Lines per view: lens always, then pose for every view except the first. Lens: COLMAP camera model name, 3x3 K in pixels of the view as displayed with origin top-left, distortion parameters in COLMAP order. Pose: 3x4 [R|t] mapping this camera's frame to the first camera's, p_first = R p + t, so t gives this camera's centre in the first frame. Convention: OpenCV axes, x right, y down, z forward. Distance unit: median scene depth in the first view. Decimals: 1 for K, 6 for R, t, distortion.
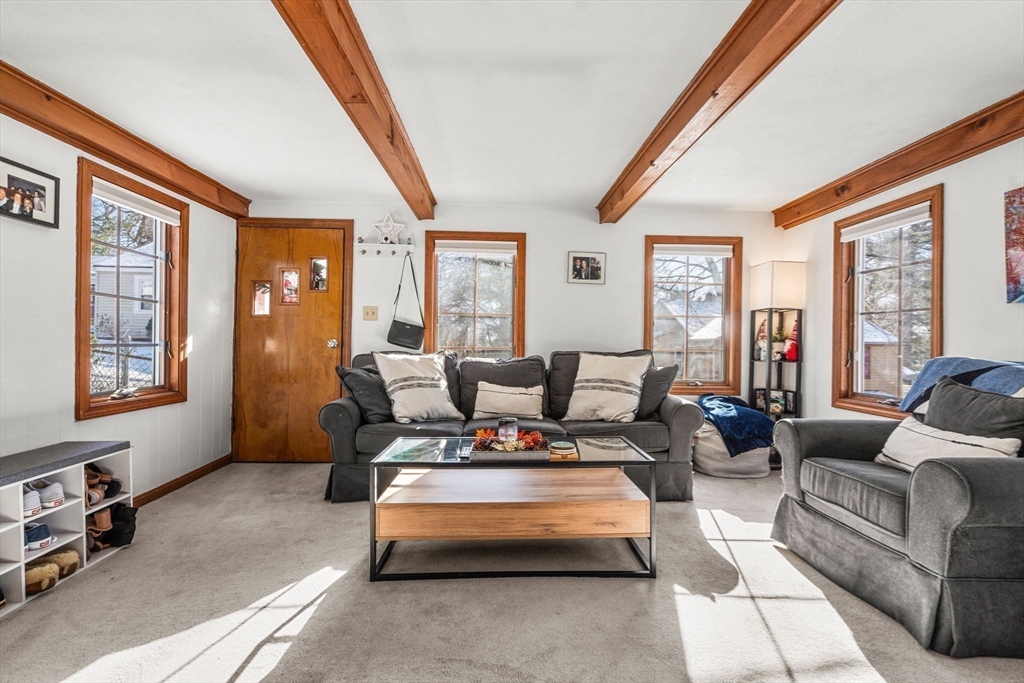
lens RADIAL K [[470.3, 0, 510.4], [0, 470.3, 343.1], [0, 0, 1]] dist [-0.003138, 0.000908]
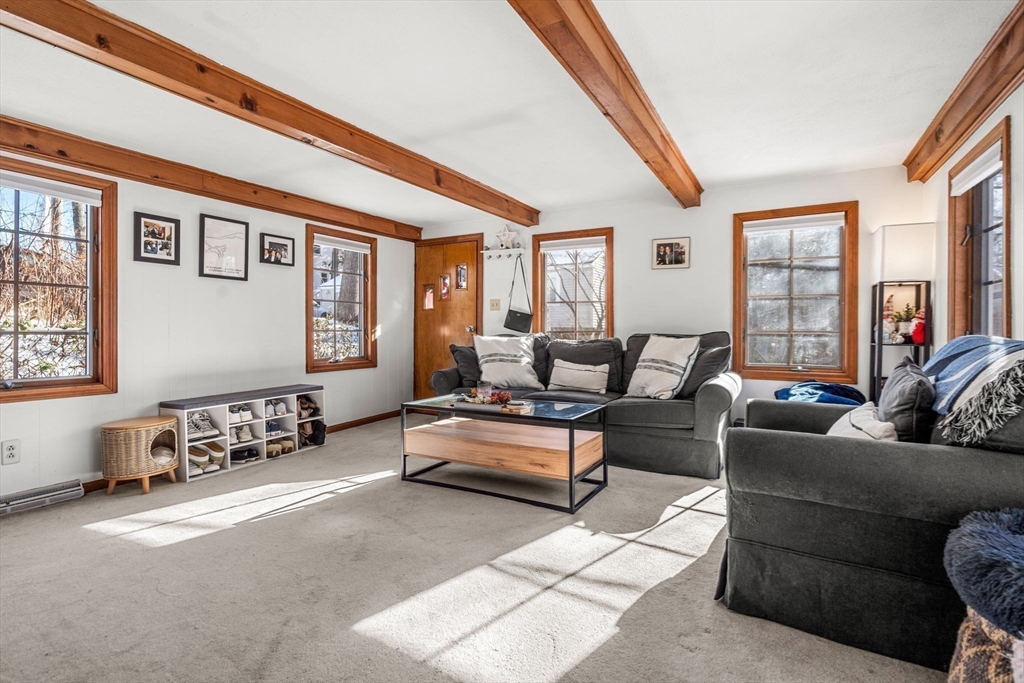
lens RADIAL K [[470.3, 0, 511.5], [0, 470.3, 331.7], [0, 0, 1]] dist [-0.003138, 0.000908]
pose [[0.854947, -0.006884, -0.518670, 0.496973], [0.008904, 0.999959, 0.001404, 0.010311], [0.518639, -0.005819, 0.854974, -0.085007]]
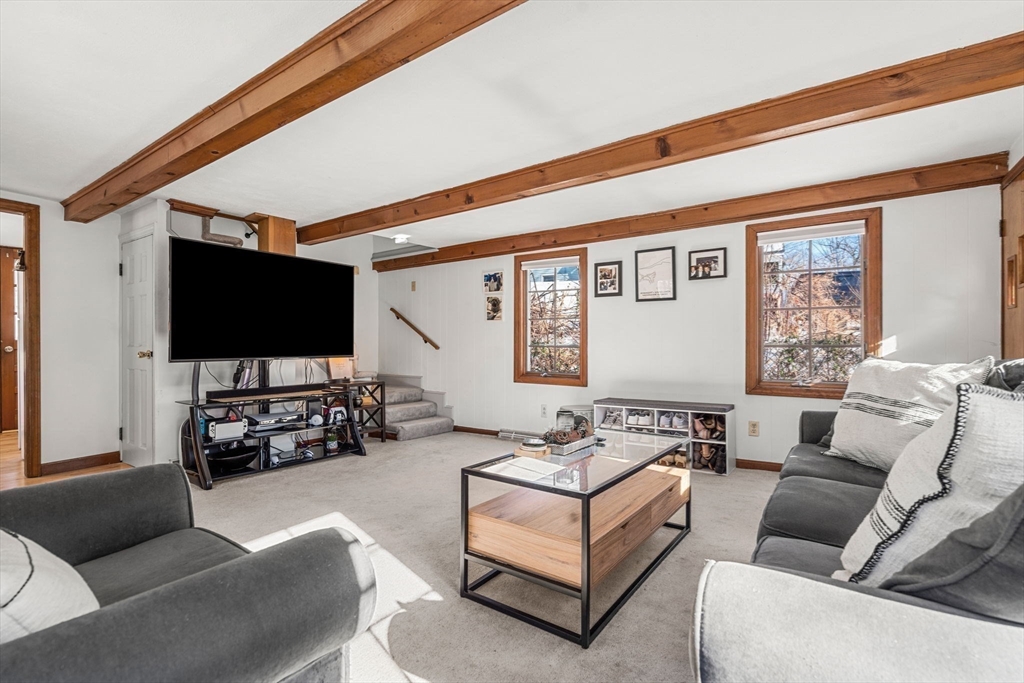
lens RADIAL K [[470.3, 0, 517.8], [0, 470.3, 342.6], [0, 0, 1]] dist [-0.003138, 0.000908]
pose [[-0.591090, -0.009889, -0.806545, 0.605591], [-0.003203, 0.999946, -0.009912, 0.008834], [0.806599, -0.003276, -0.591090, 0.997742]]
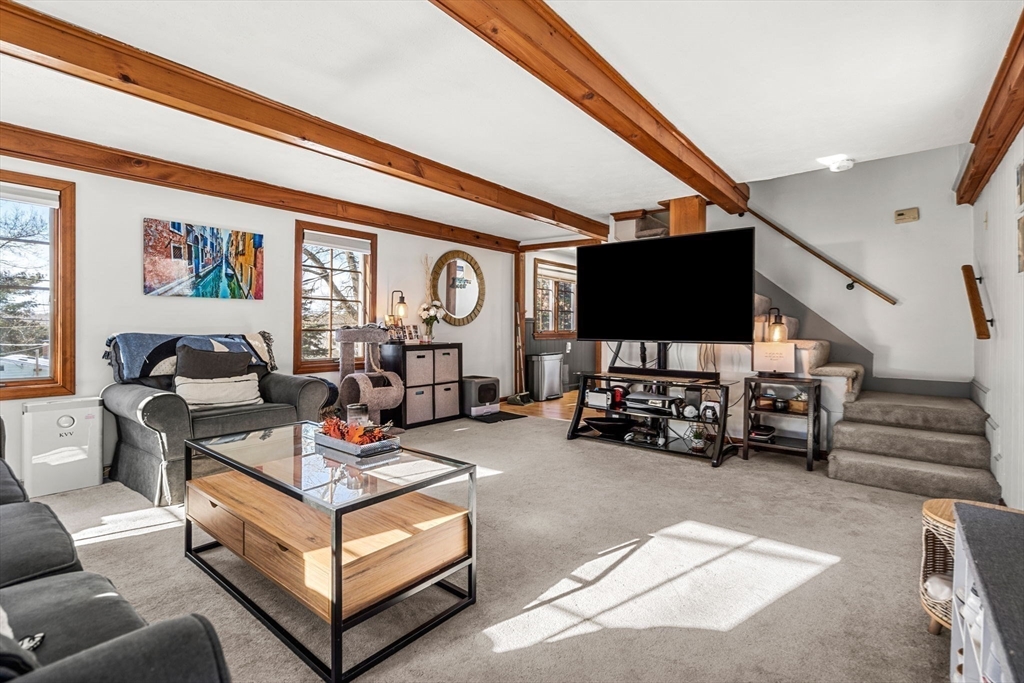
lens RADIAL K [[470.3, 0, 512.5], [0, 470.3, 339.3], [0, 0, 1]] dist [-0.003138, 0.000908]
pose [[-0.756740, -0.024874, 0.653242, -0.540347], [-0.009392, 0.999586, 0.027181, 0.003470], [-0.653648, 0.014434, -0.756661, 0.961065]]
